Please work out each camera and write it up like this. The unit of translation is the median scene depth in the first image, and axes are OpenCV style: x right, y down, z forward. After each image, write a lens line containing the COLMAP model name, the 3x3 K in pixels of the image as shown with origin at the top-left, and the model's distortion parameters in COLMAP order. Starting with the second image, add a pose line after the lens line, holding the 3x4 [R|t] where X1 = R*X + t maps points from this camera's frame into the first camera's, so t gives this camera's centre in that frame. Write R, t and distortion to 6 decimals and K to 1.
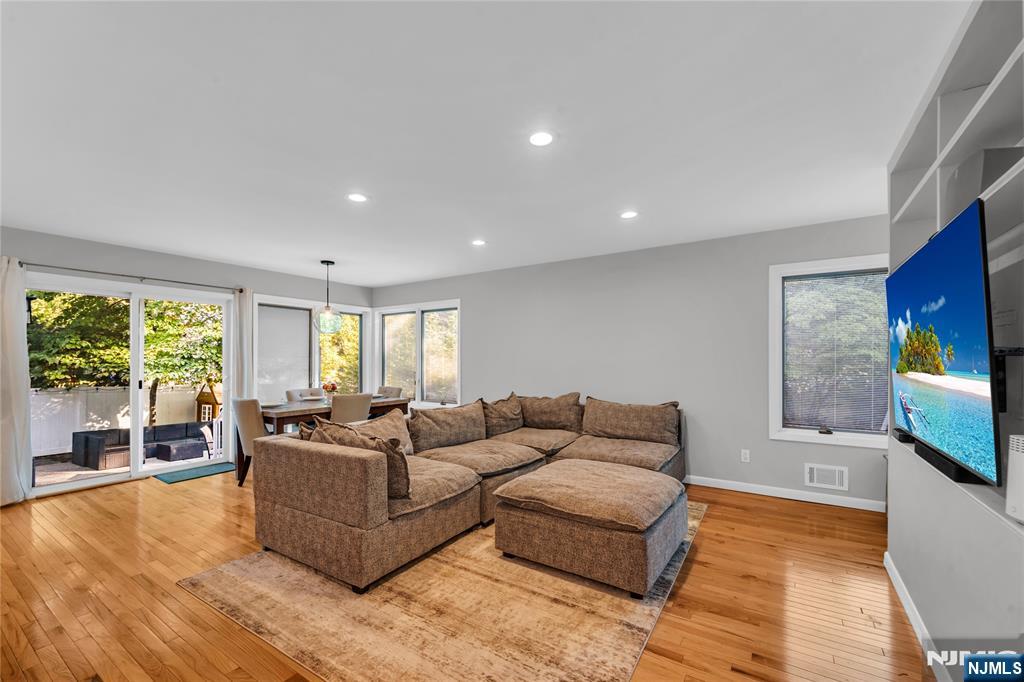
lens RADIAL K [[425.9, 0, 510.3], [0, 425.9, 366.1], [0, 0, 1]] dist [0.000023, 0.000015]
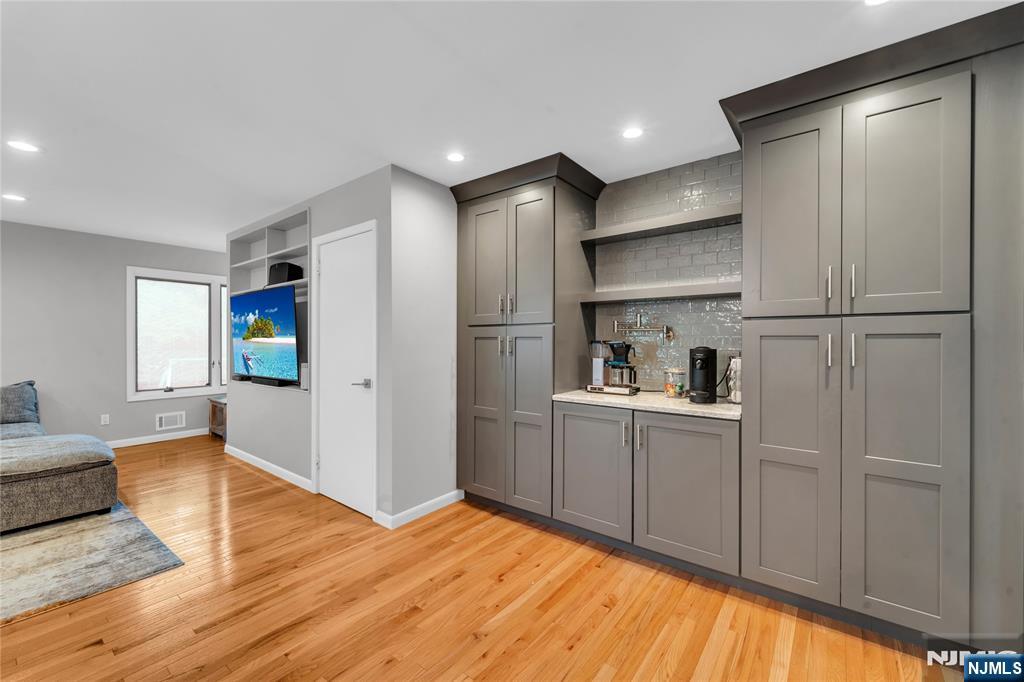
lens RADIAL K [[424.3, 0, 512.0], [0, 424.3, 341.0], [0, 0, 1]] dist [-0.000407, -0.000150]
pose [[0.065346, -0.011412, 0.997797, -0.949873], [0.048032, 0.998812, 0.008278, 0.061537], [-0.996706, 0.047385, 0.065817, -0.378621]]
